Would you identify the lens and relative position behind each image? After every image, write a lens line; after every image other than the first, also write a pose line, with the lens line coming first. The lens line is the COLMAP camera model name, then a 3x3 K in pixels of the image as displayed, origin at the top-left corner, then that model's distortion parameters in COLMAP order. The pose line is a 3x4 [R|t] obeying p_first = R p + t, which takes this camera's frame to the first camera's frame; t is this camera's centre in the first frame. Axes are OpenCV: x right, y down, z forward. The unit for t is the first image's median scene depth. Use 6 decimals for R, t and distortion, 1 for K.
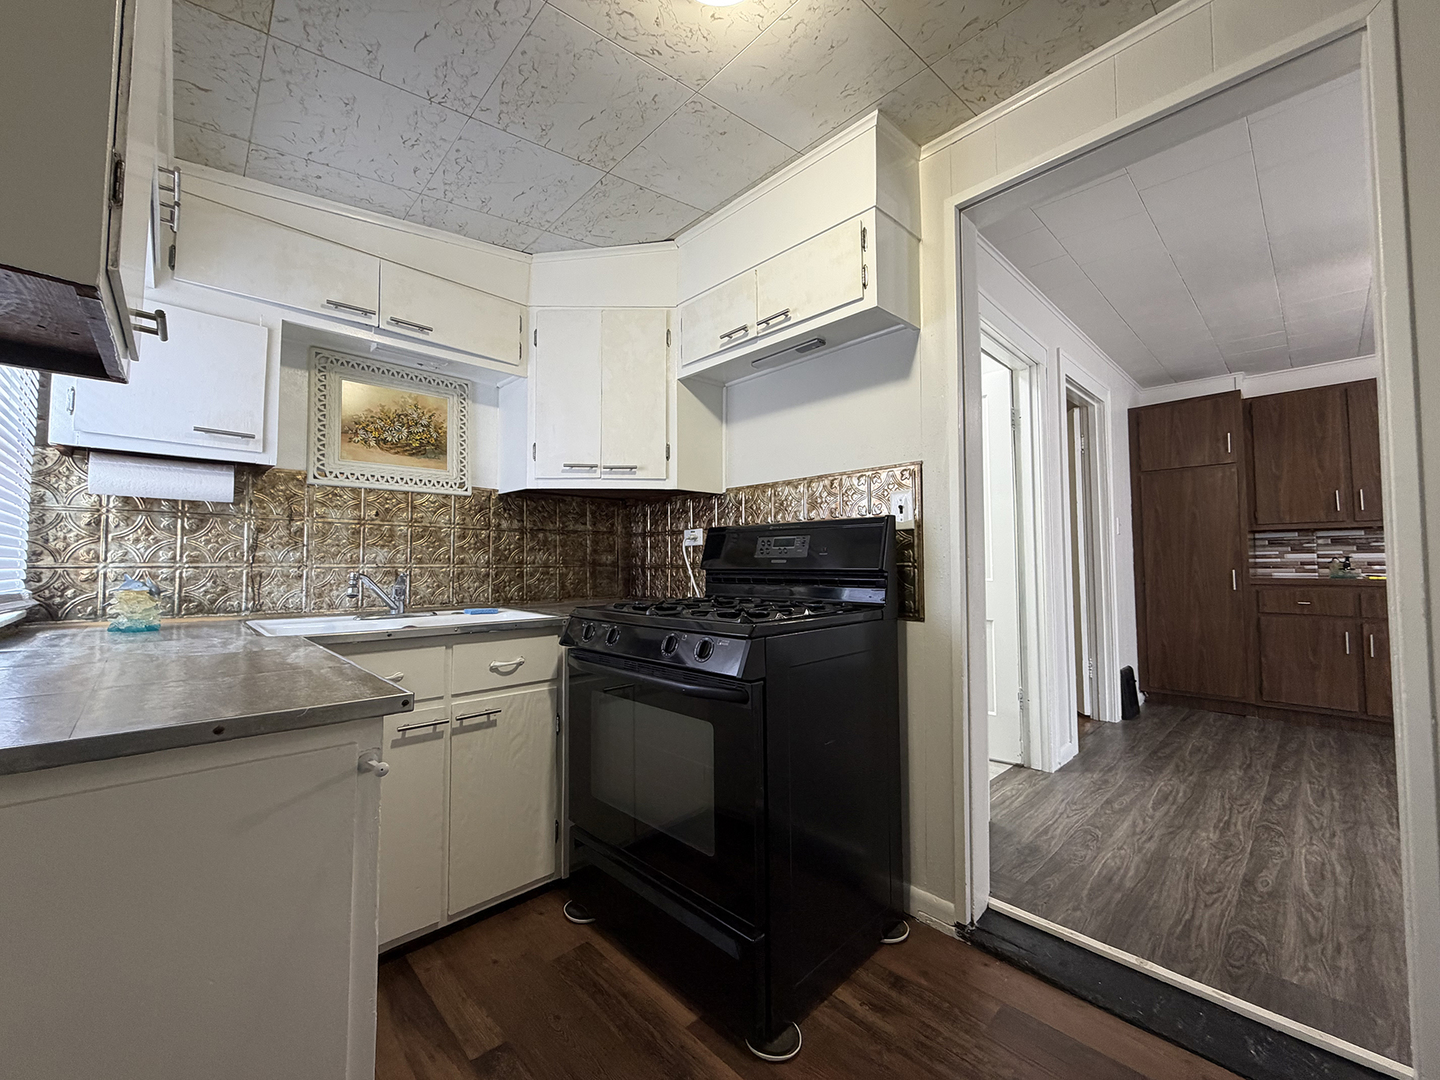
lens RADIAL K [[577.0, 0, 722.3], [0, 577.0, 536.0], [0, 0, 1]] dist [-0.003041, -0.000133]
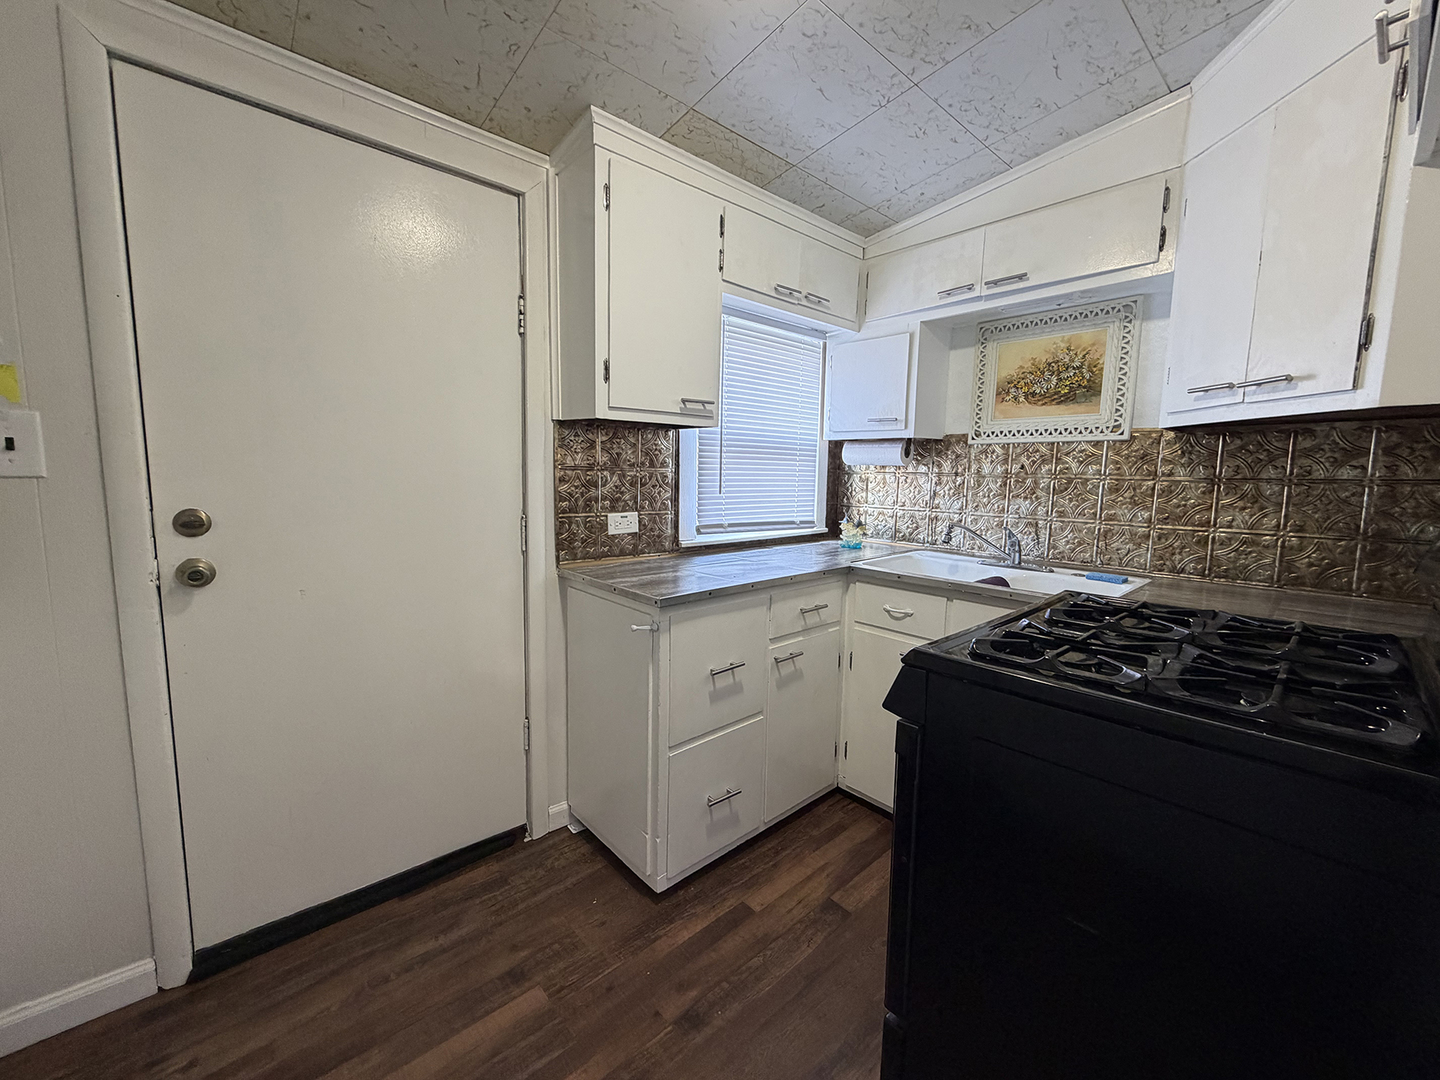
lens RADIAL K [[577.0, 0, 712.8], [0, 577.0, 536.2], [0, 0, 1]] dist [-0.003041, -0.000133]
pose [[-0.048383, 0.112087, -0.992520, 0.464034], [0.031325, 0.993365, 0.110655, -0.045247], [0.998338, -0.025737, -0.051573, 0.469521]]
